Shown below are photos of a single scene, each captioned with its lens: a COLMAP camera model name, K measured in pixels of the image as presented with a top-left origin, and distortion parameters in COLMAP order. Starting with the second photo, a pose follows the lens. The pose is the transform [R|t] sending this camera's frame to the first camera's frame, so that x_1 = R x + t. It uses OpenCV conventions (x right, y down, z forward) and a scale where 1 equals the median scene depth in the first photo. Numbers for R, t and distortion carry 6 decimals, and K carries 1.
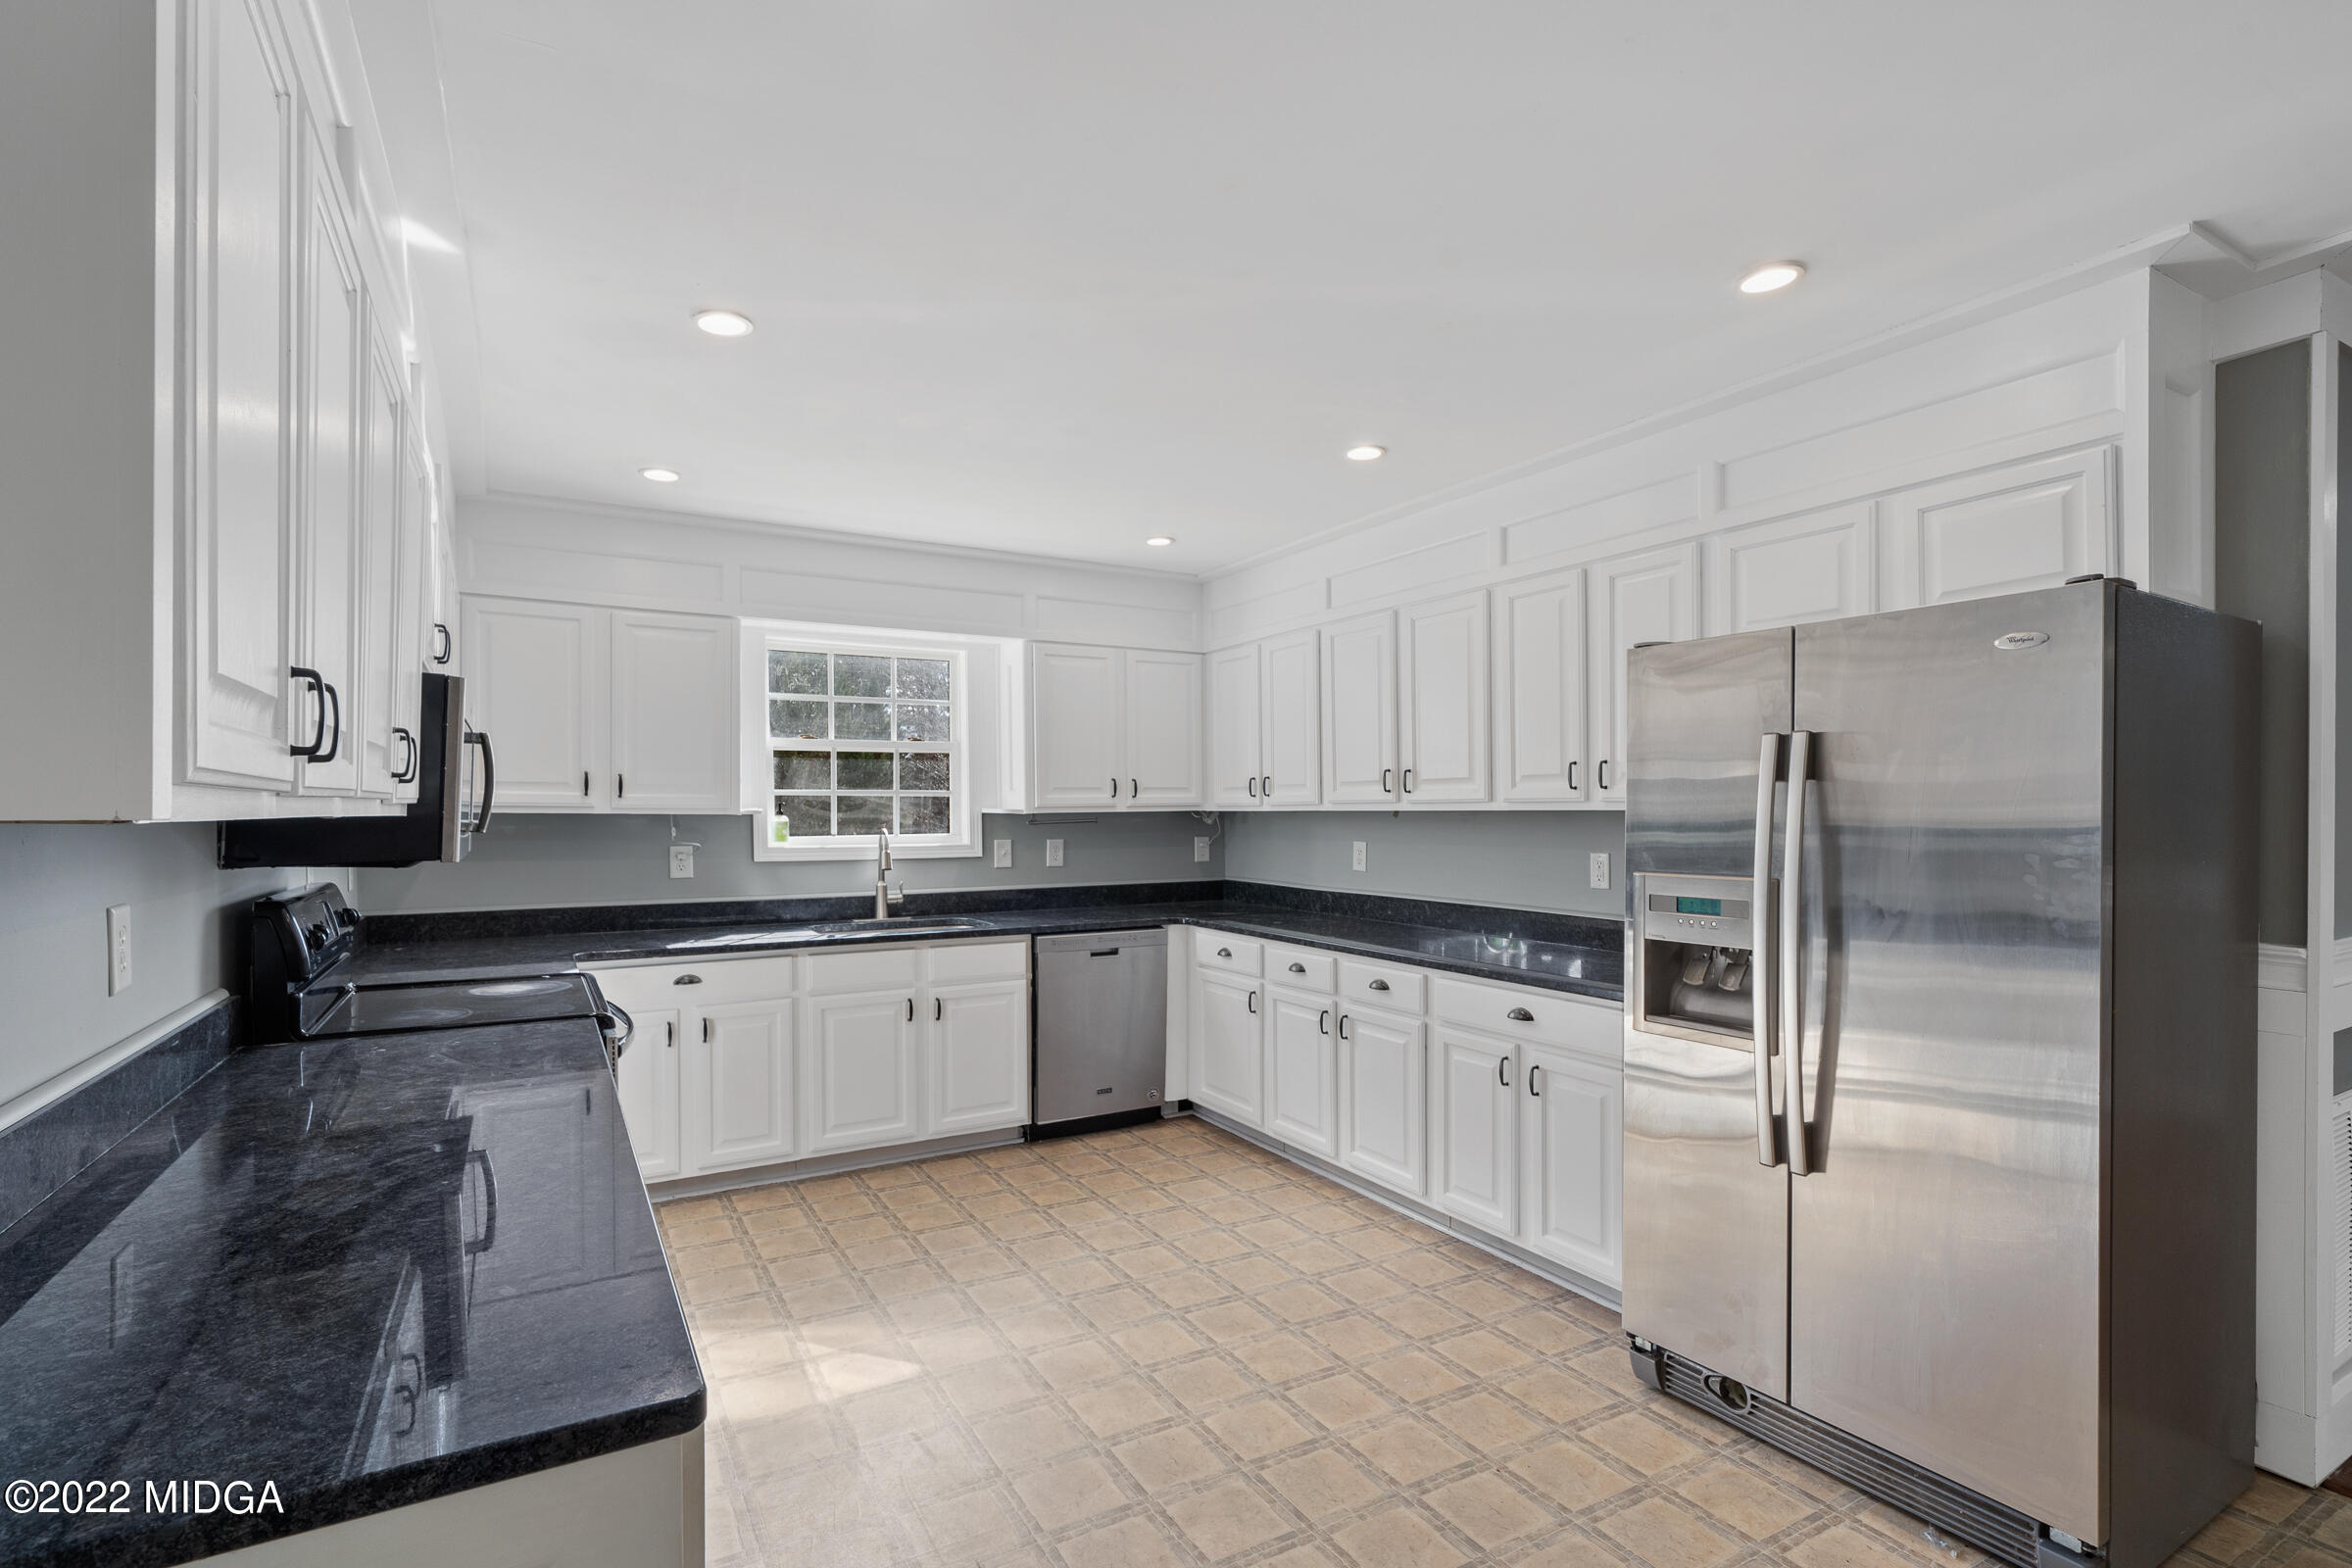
lens RADIAL K [[1106.9, 0, 1162.6], [0, 1106.9, 814.5], [0, 0, 1]] dist [-0.000567, 0.000115]
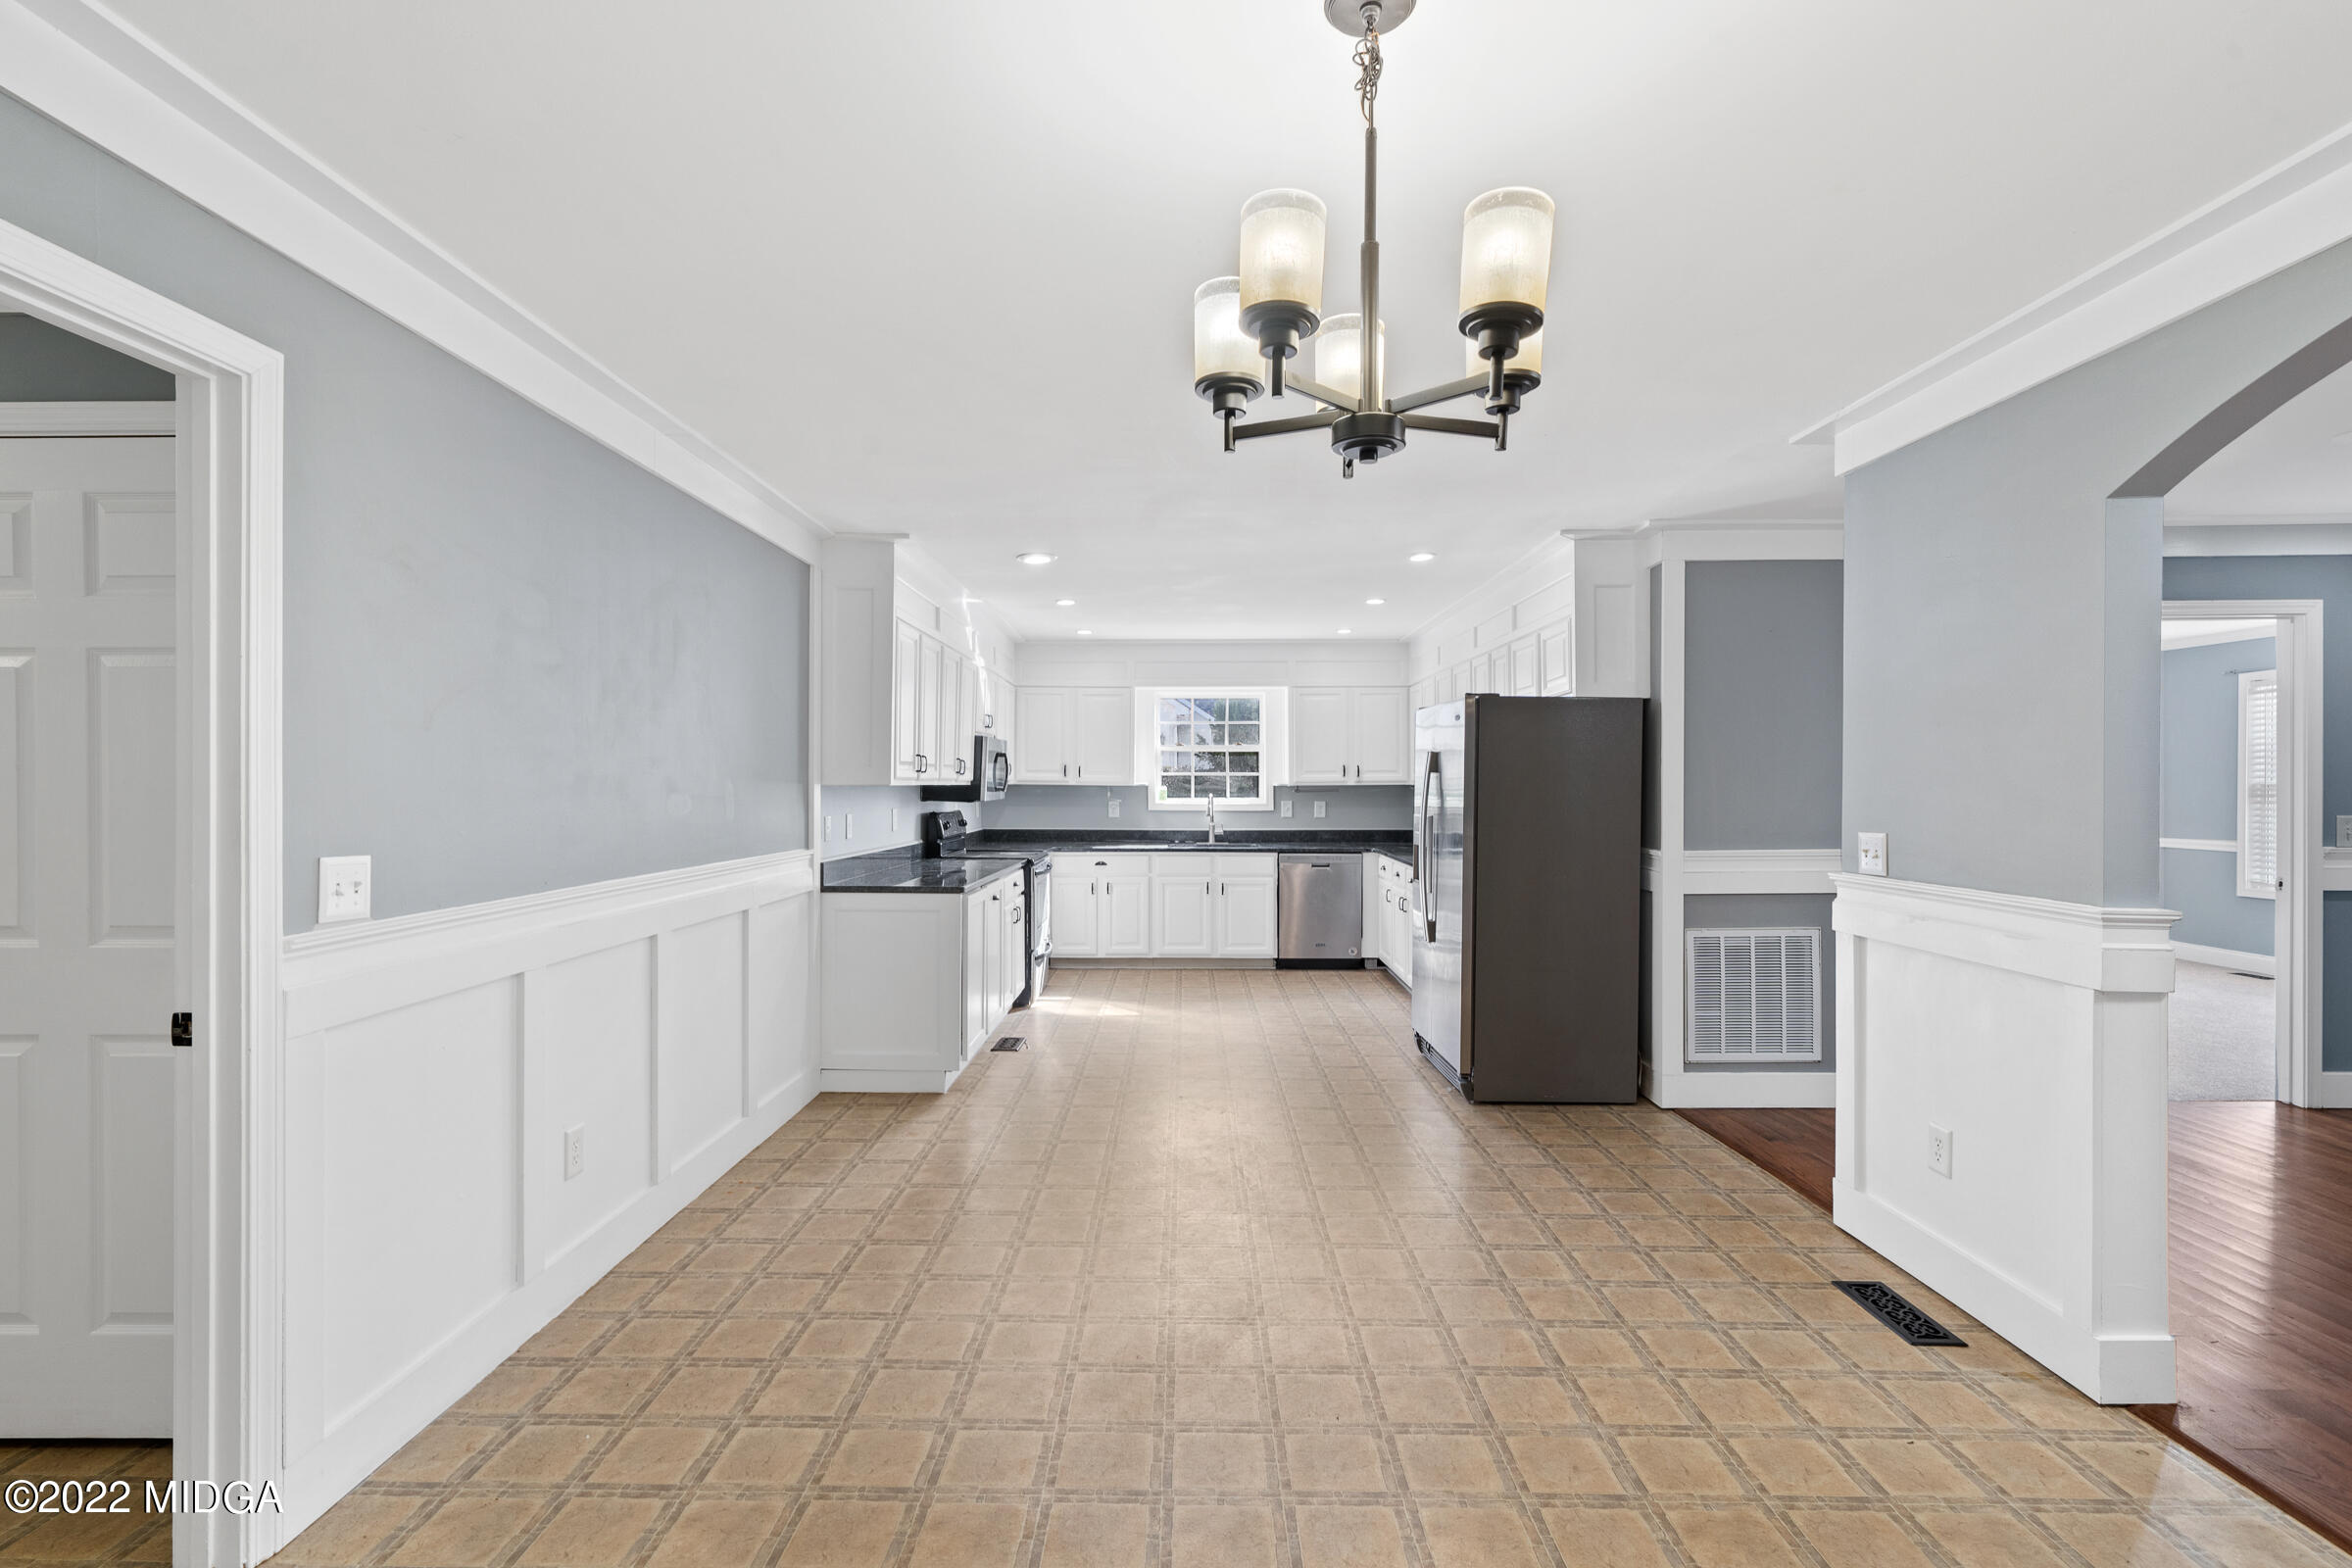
lens RADIAL K [[1098.8, 0, 1165.5], [0, 1098.8, 789.0], [0, 0, 1]] dist [0.000065, 0.000240]
pose [[0.859379, 0.006057, -0.511304, 0.630164], [-0.006387, 0.999979, 0.001111, 0.003323], [0.511300, 0.002310, 0.859399, -0.623654]]
